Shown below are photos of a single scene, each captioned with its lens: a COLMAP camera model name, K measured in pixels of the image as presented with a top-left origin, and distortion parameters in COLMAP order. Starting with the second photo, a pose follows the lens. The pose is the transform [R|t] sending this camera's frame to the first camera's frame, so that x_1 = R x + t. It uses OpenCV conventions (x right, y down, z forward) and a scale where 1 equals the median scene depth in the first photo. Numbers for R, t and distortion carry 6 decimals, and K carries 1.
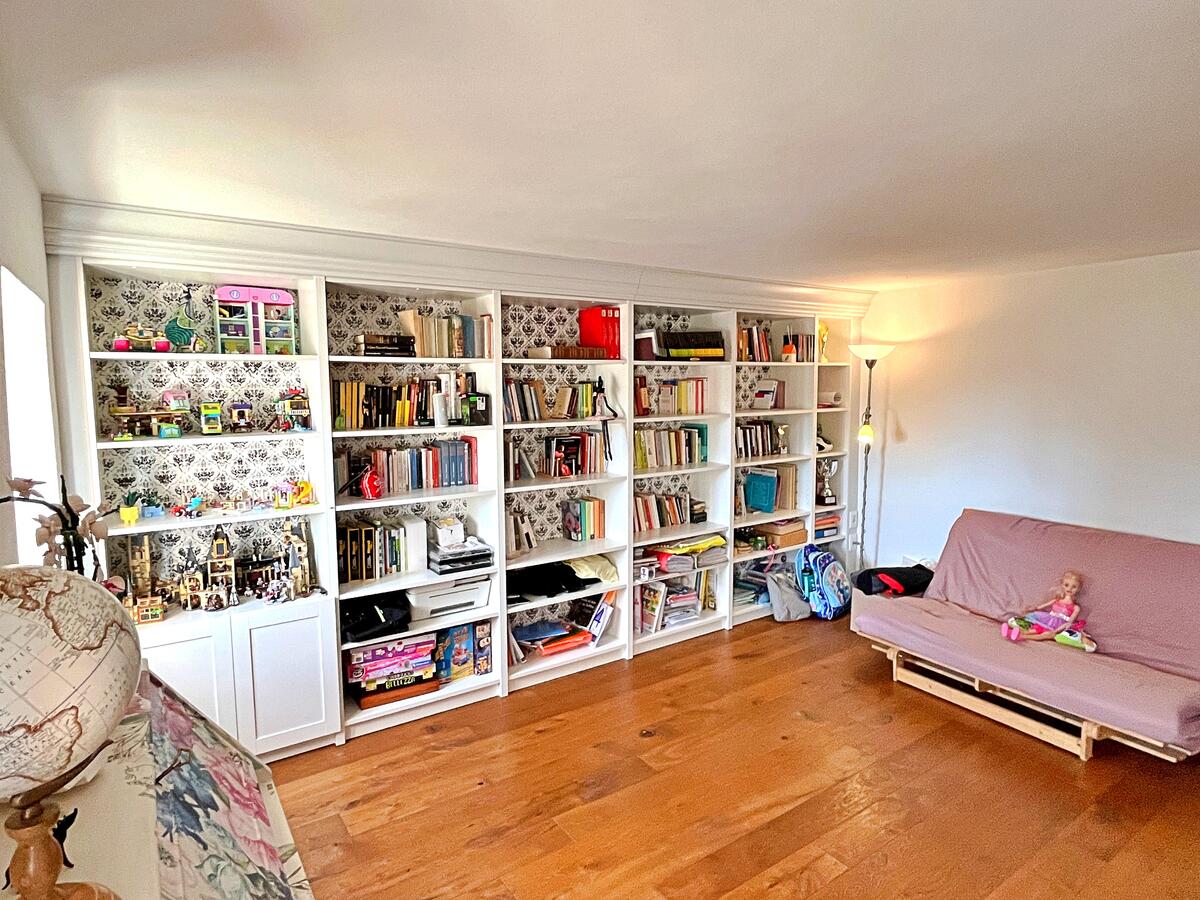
lens RADIAL K [[675.4, 0, 600.0], [0, 675.4, 446.3], [0, 0, 1]] dist [-0.004255, 0.002512]
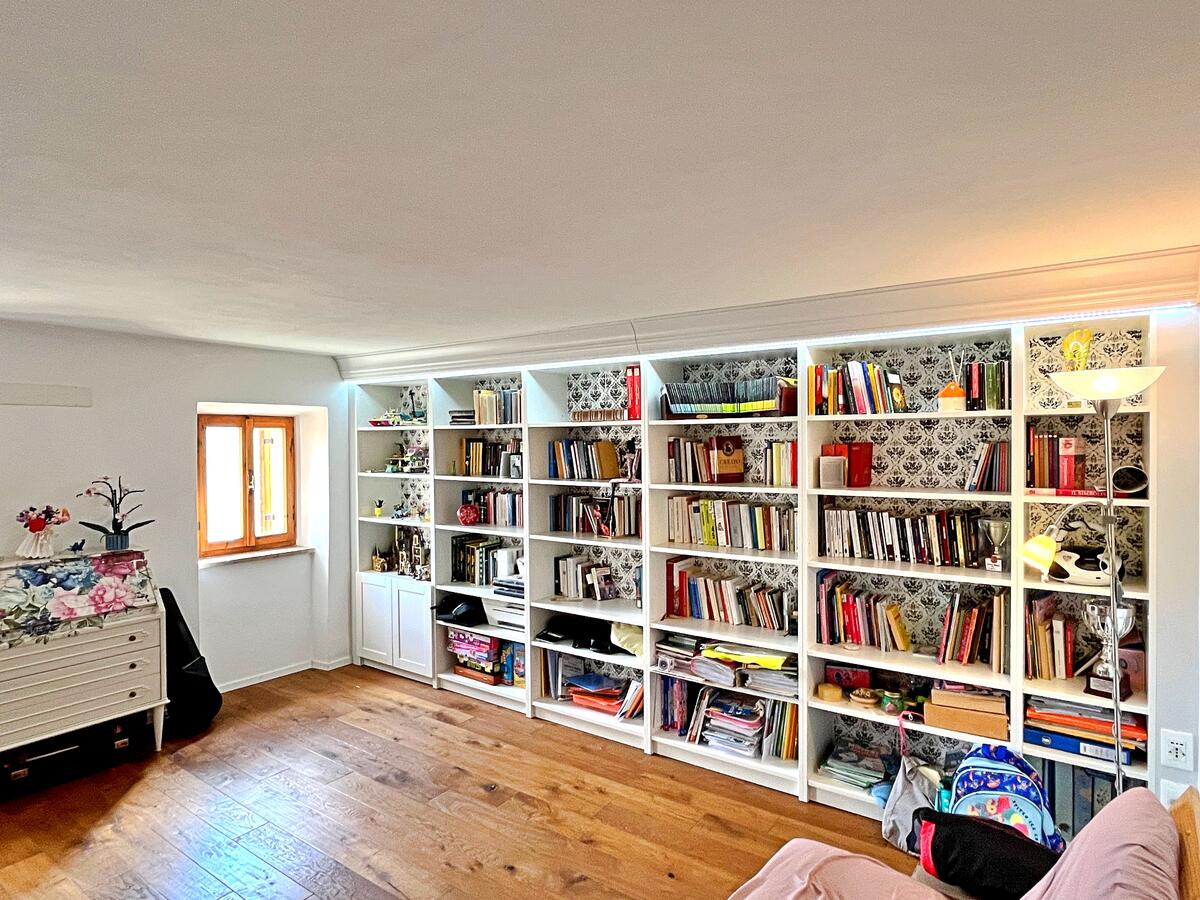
lens RADIAL K [[675.4, 0, 600.2], [0, 675.4, 449.8], [0, 0, 1]] dist [-0.004255, 0.002512]
pose [[0.344872, 0.016979, -0.938496, 0.898851], [-0.087906, 0.996026, -0.014283, -0.069333], [0.934524, 0.087425, 0.344994, 0.634332]]
